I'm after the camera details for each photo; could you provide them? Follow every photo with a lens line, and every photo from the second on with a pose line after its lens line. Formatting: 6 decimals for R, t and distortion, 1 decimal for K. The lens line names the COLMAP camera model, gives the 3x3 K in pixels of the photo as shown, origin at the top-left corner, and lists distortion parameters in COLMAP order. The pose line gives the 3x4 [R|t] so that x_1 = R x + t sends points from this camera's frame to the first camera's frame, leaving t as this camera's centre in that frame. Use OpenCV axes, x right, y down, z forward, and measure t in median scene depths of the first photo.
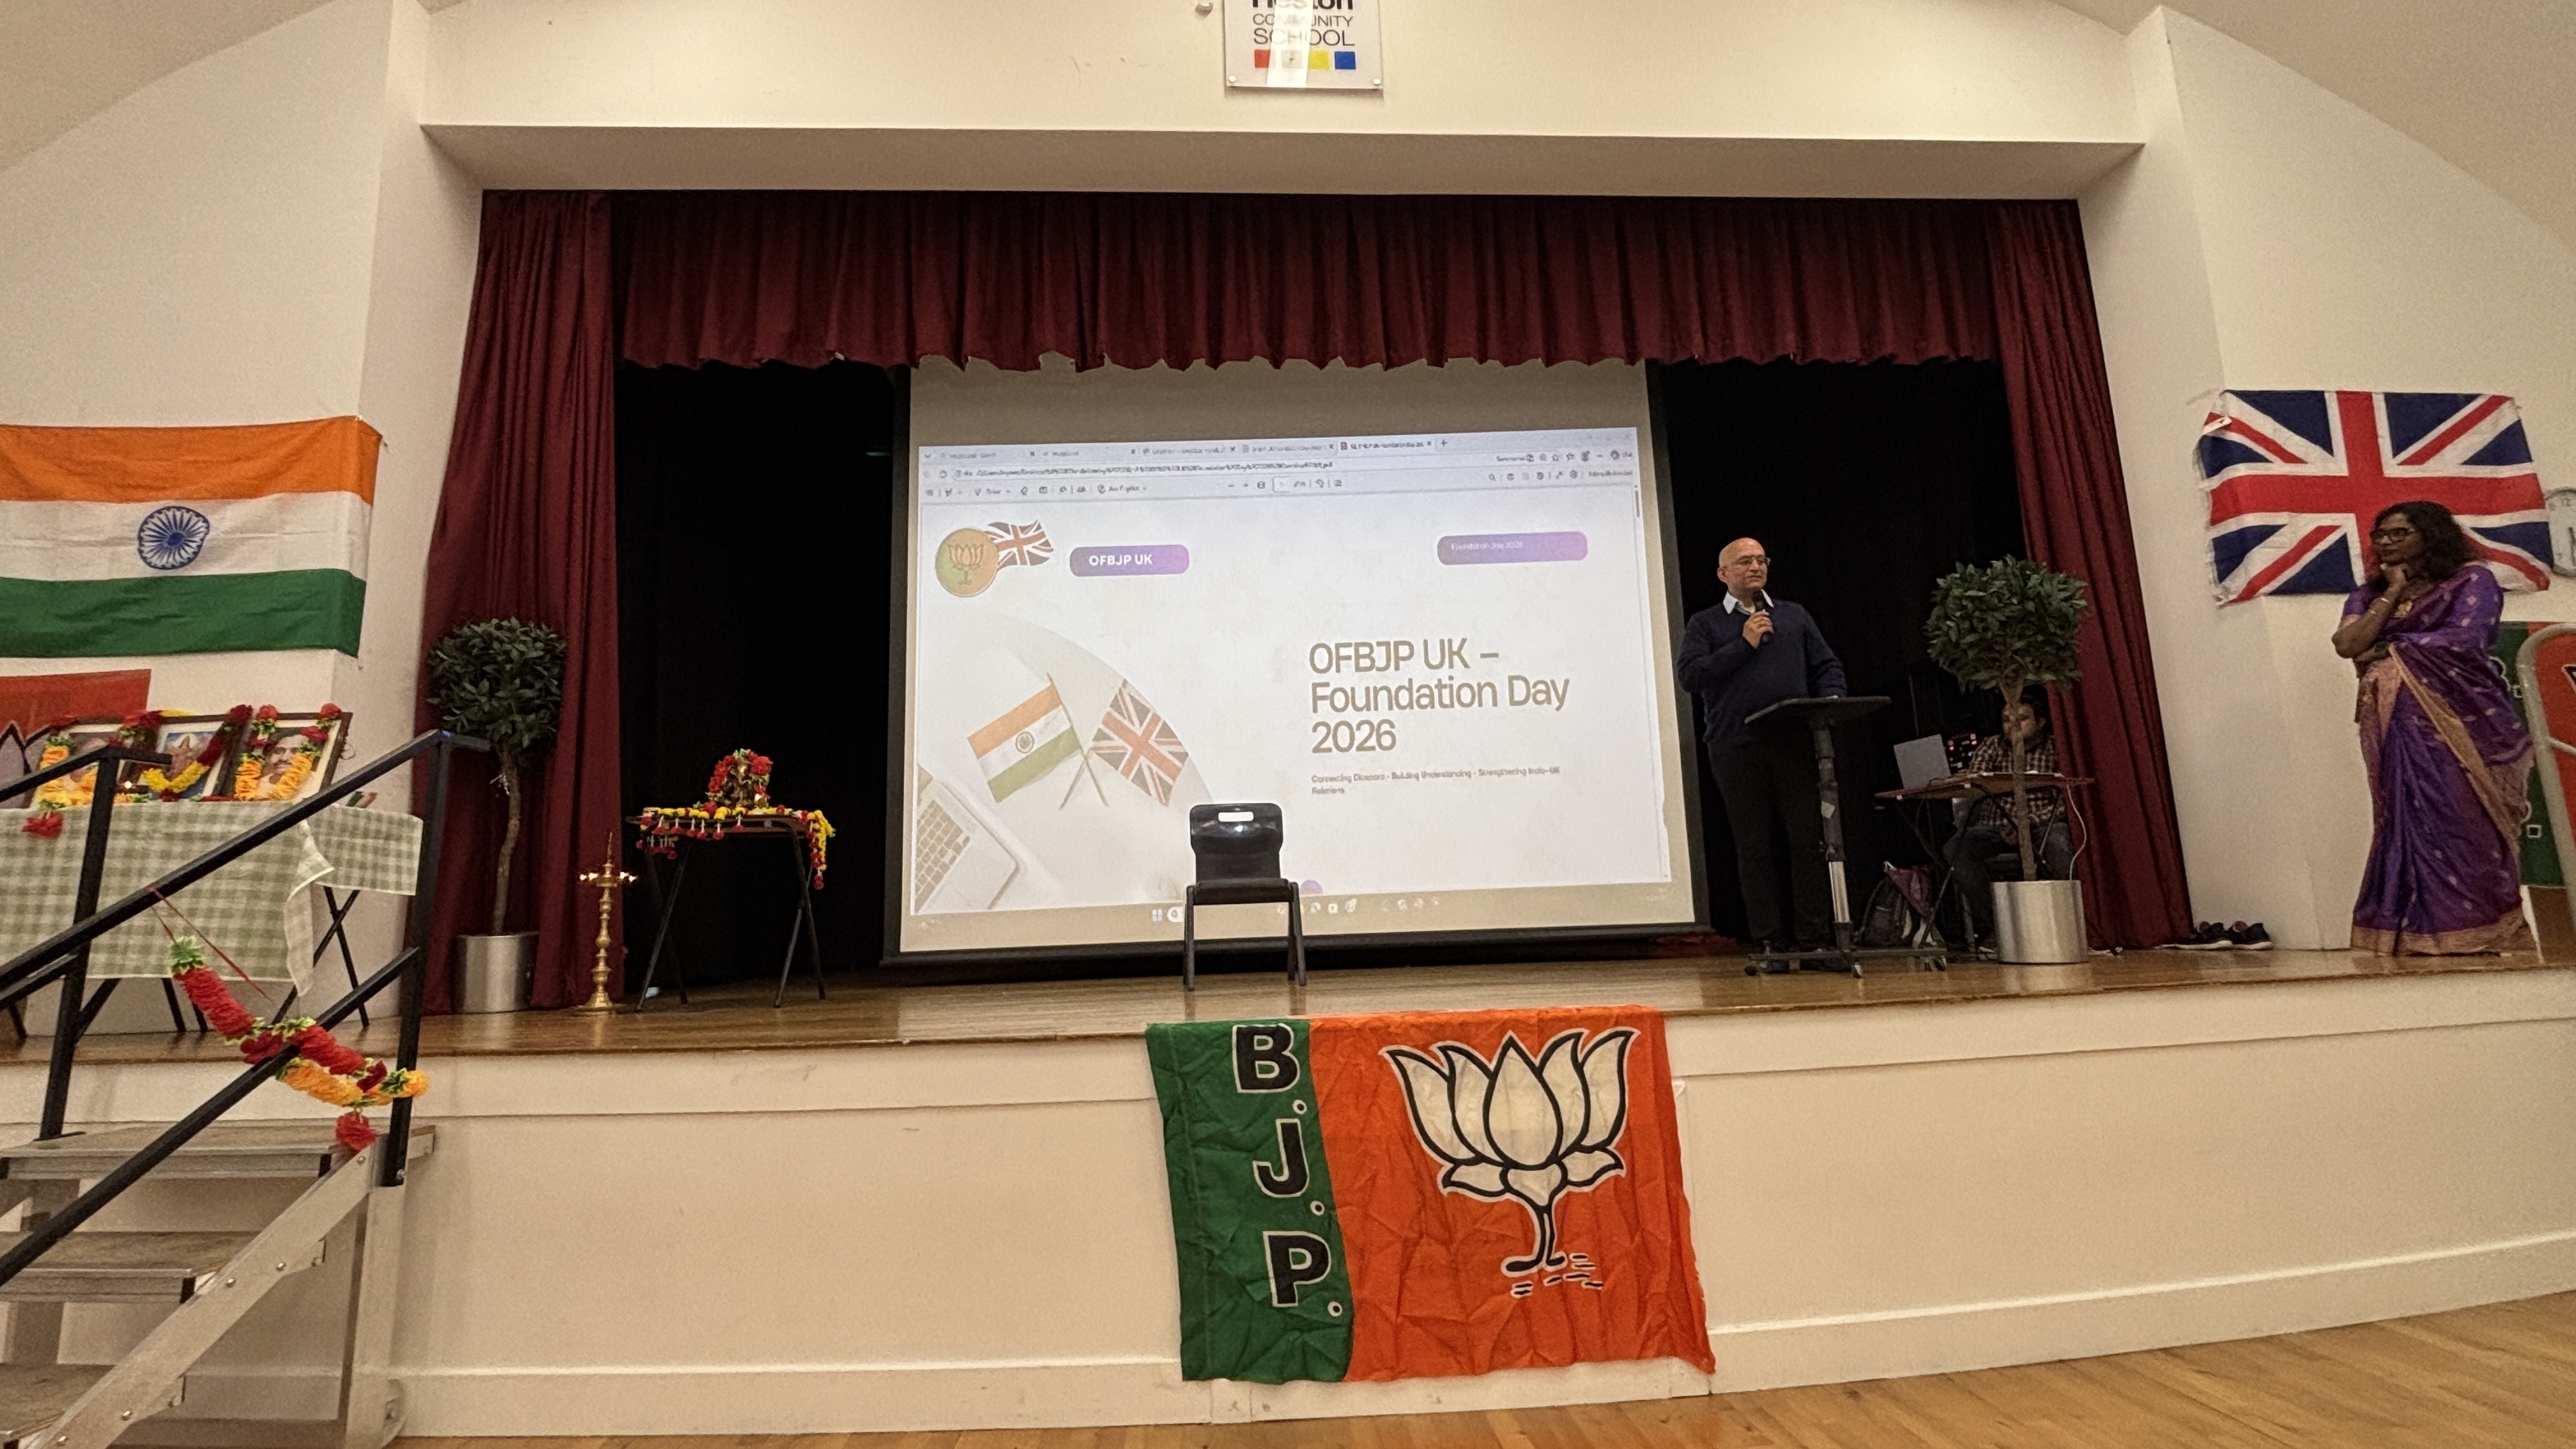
lens RADIAL K [[1196.8, 0, 1273.3], [0, 1196.8, 746.1], [0, 0, 1]] dist [0.011743, -0.007475]
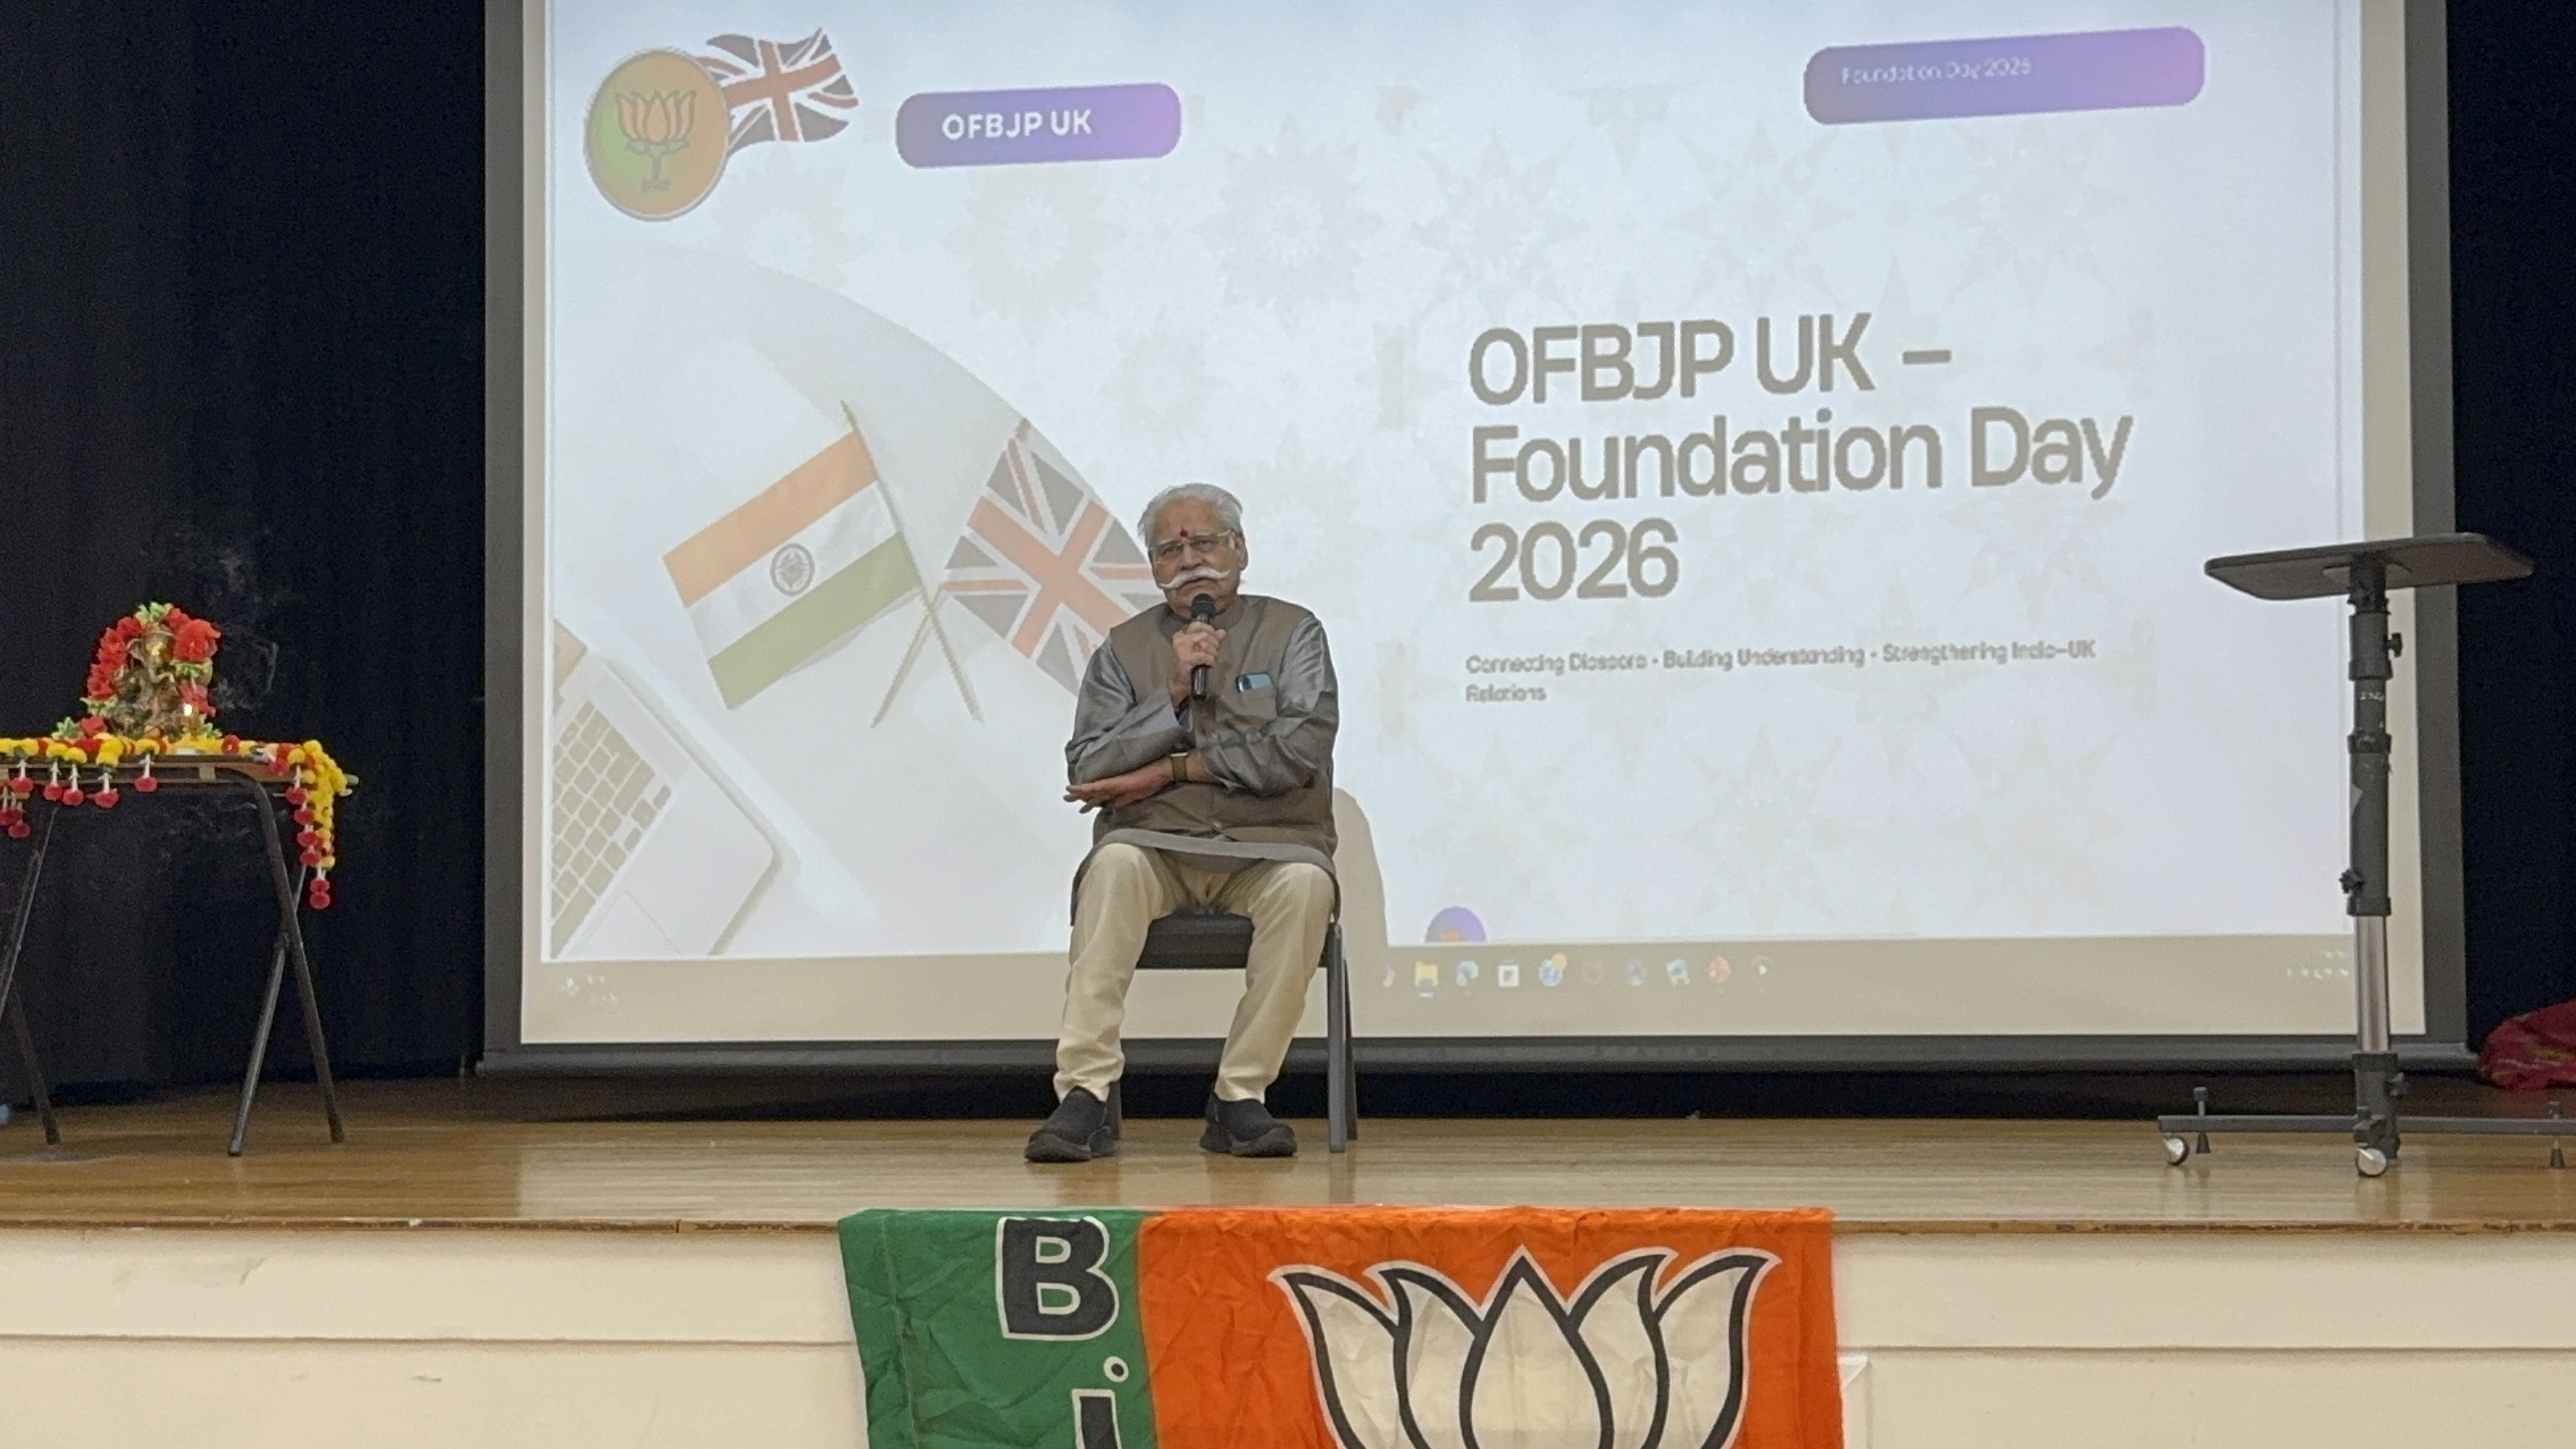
lens RADIAL K [[4018.3, 0, 1224.5], [0, 4018.3, 766.2], [0, 0, 1]] dist [0.123994, 0.000000]
pose [[0.983731, 0.019841, -0.178549, 0.259016], [-0.001854, 0.994950, 0.100352, -0.099437], [0.179638, -0.098388, 0.978800, -0.490170]]
